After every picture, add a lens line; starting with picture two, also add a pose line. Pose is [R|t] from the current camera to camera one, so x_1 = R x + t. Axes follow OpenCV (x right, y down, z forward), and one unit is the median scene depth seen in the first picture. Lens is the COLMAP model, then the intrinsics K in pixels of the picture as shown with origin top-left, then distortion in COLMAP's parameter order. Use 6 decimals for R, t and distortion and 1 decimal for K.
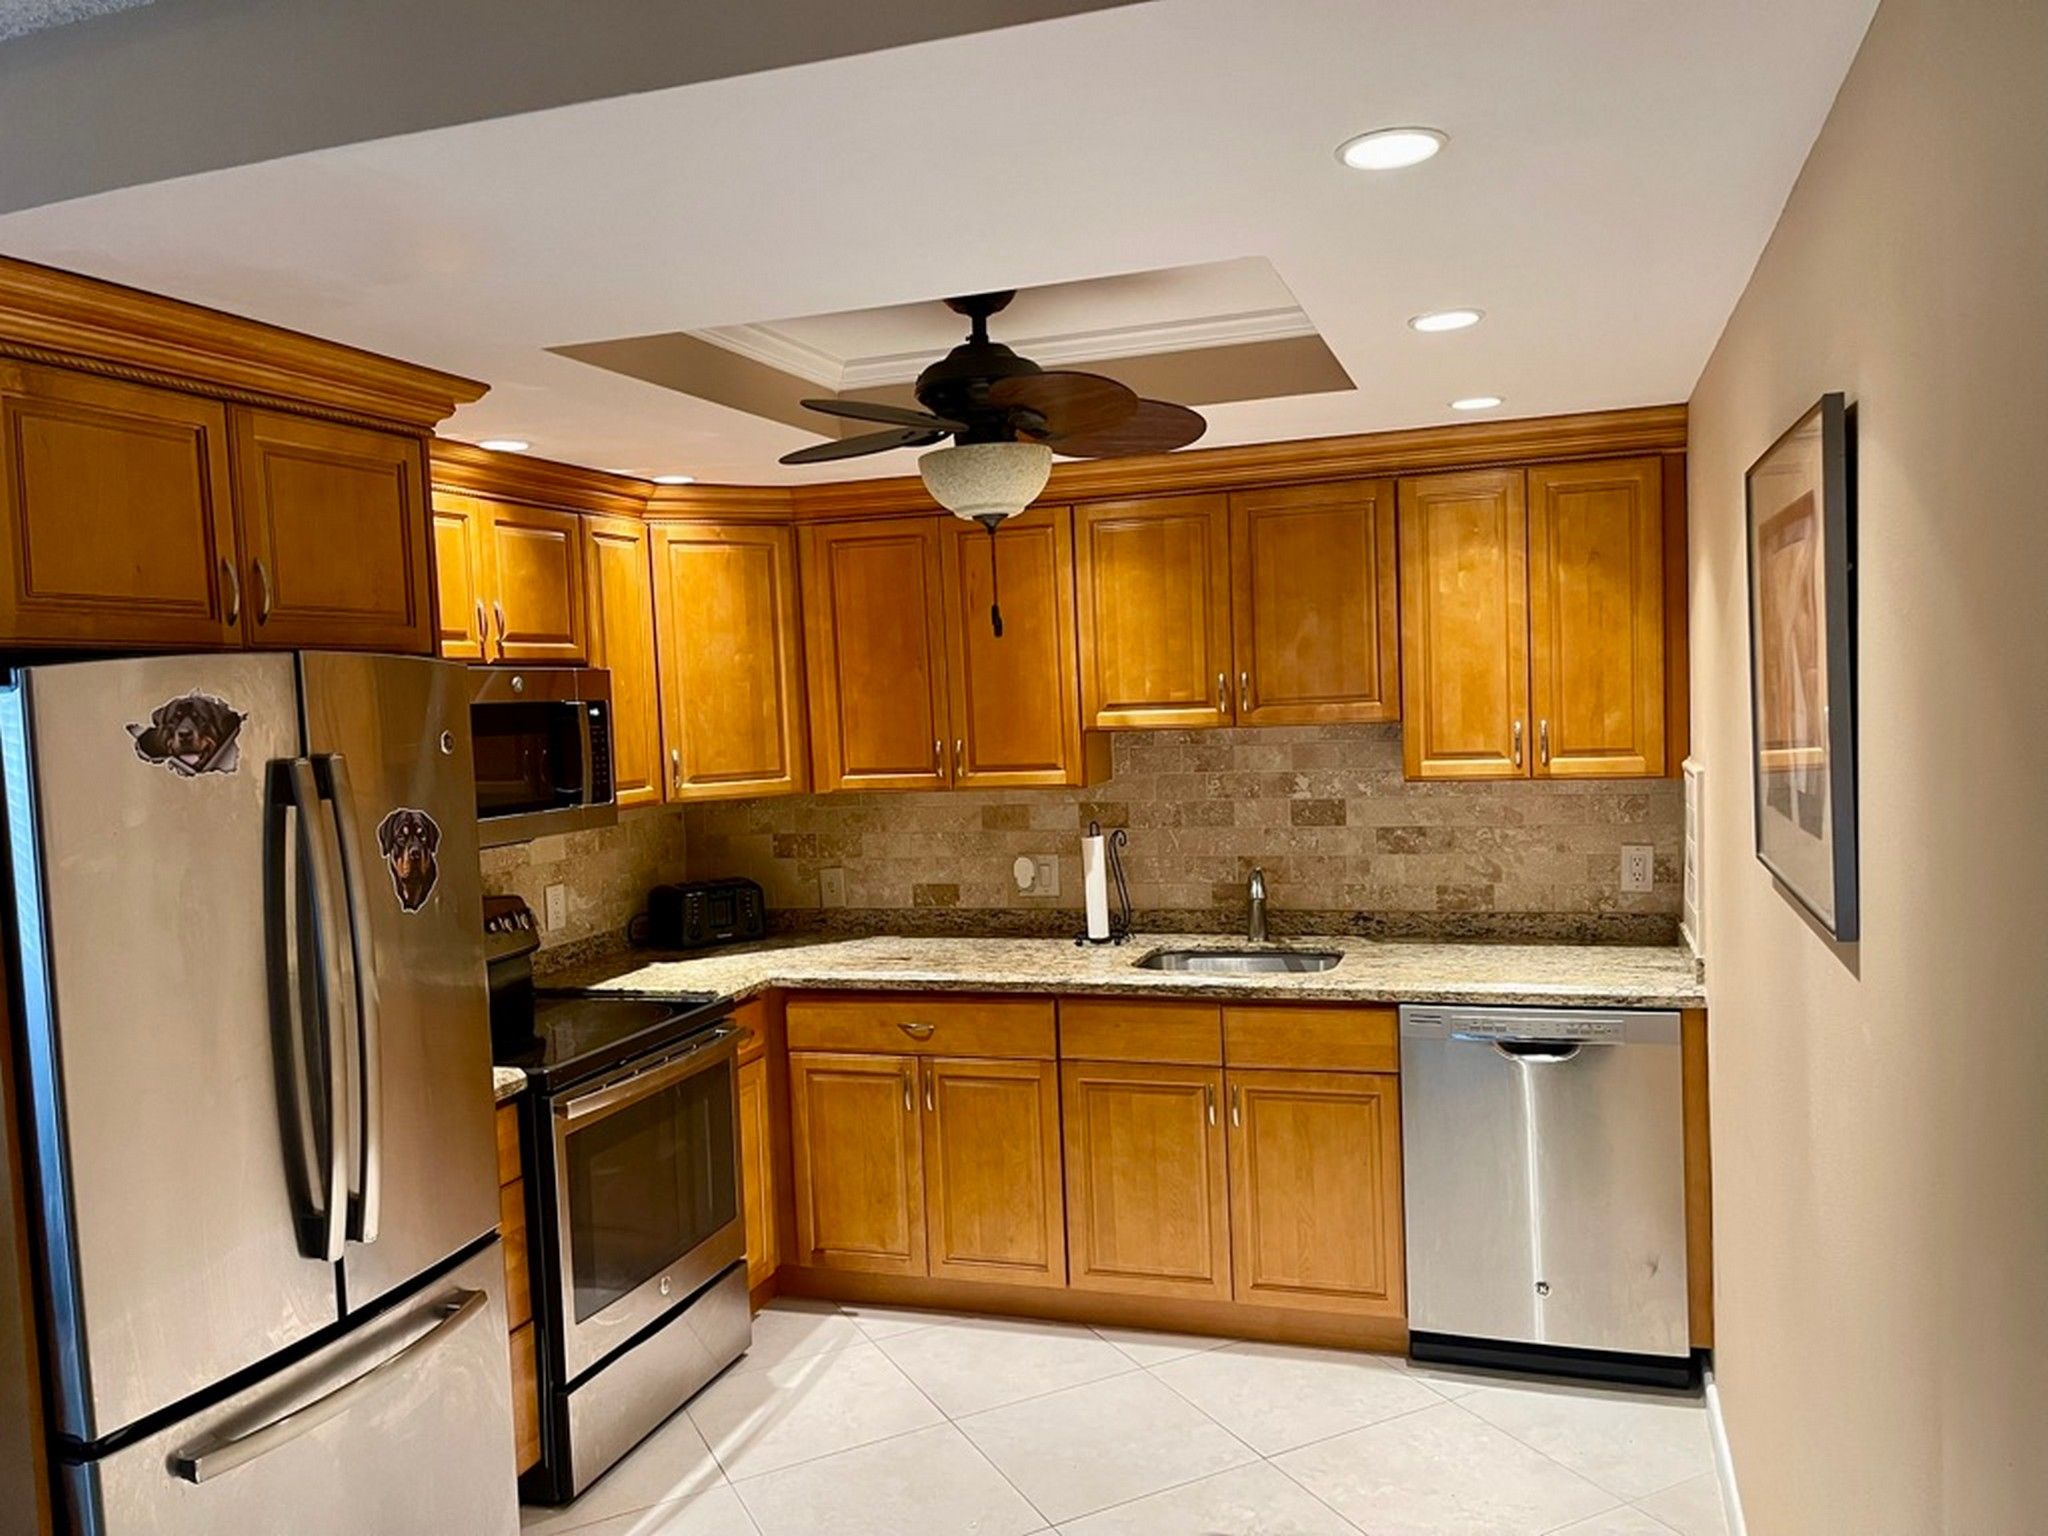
lens RADIAL K [[1547.1, 0, 1037.6], [0, 1547.1, 763.1], [0, 0, 1]] dist [0.072264, -0.101157]
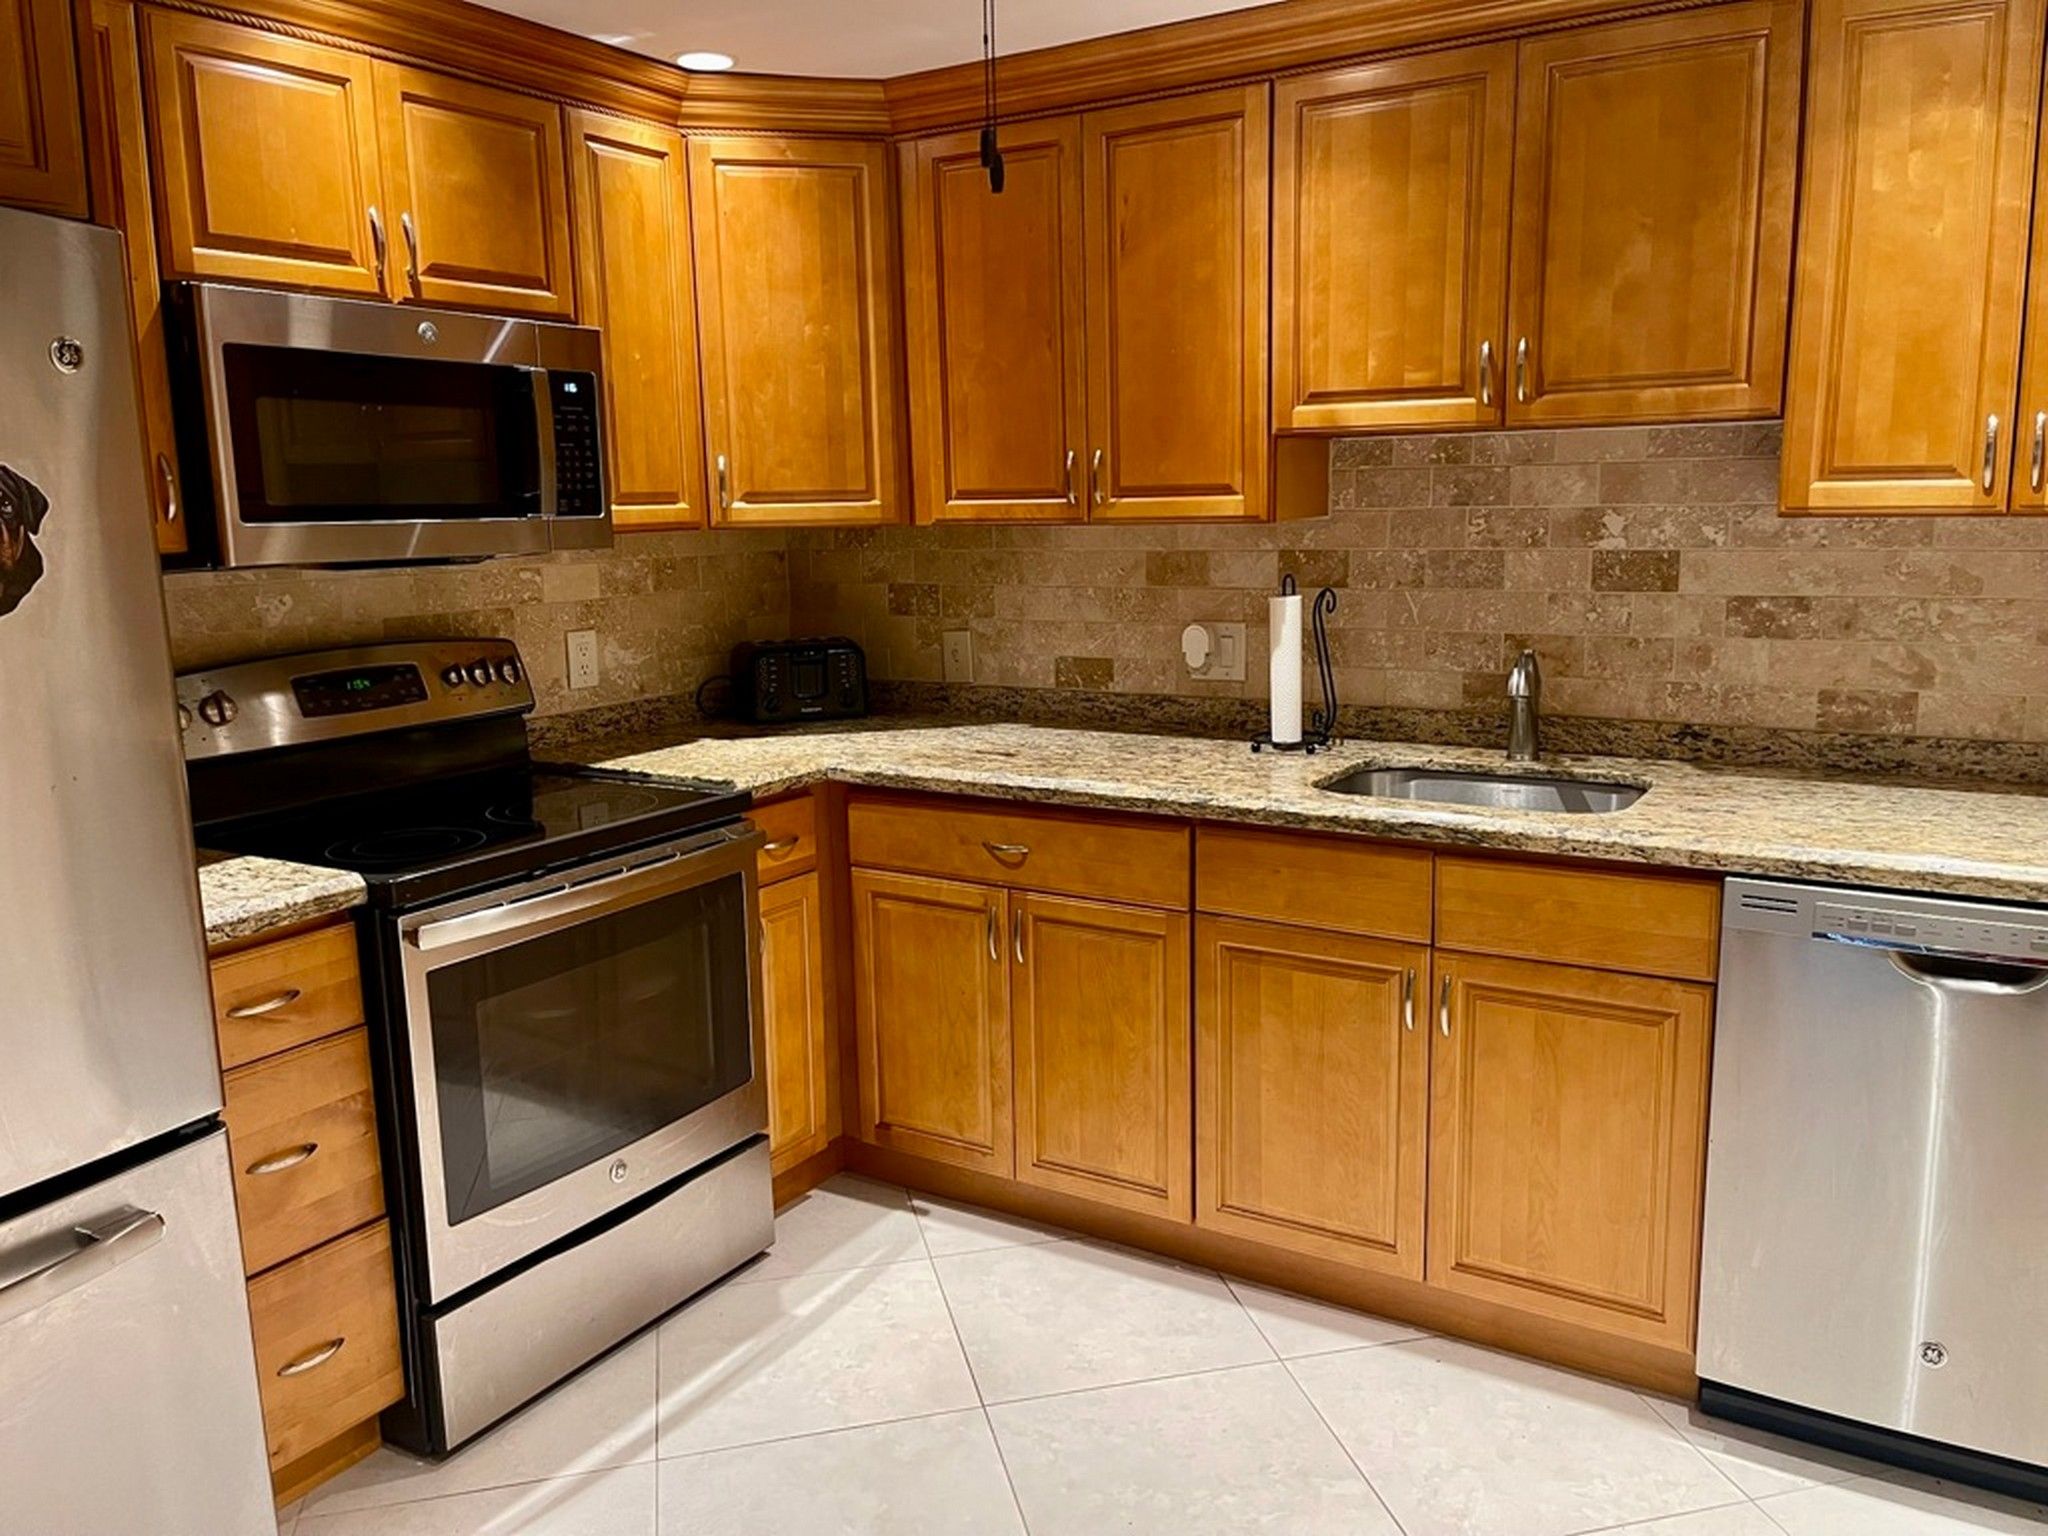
lens RADIAL K [[1547.1, 0, 1036.4], [0, 1547.1, 762.7], [0, 0, 1]] dist [0.072264, -0.101157]
pose [[0.973409, 0.061904, -0.220552, 0.093021], [-0.032309, 0.990271, 0.135349, 0.033894], [0.226785, -0.124624, 0.965939, 0.322206]]
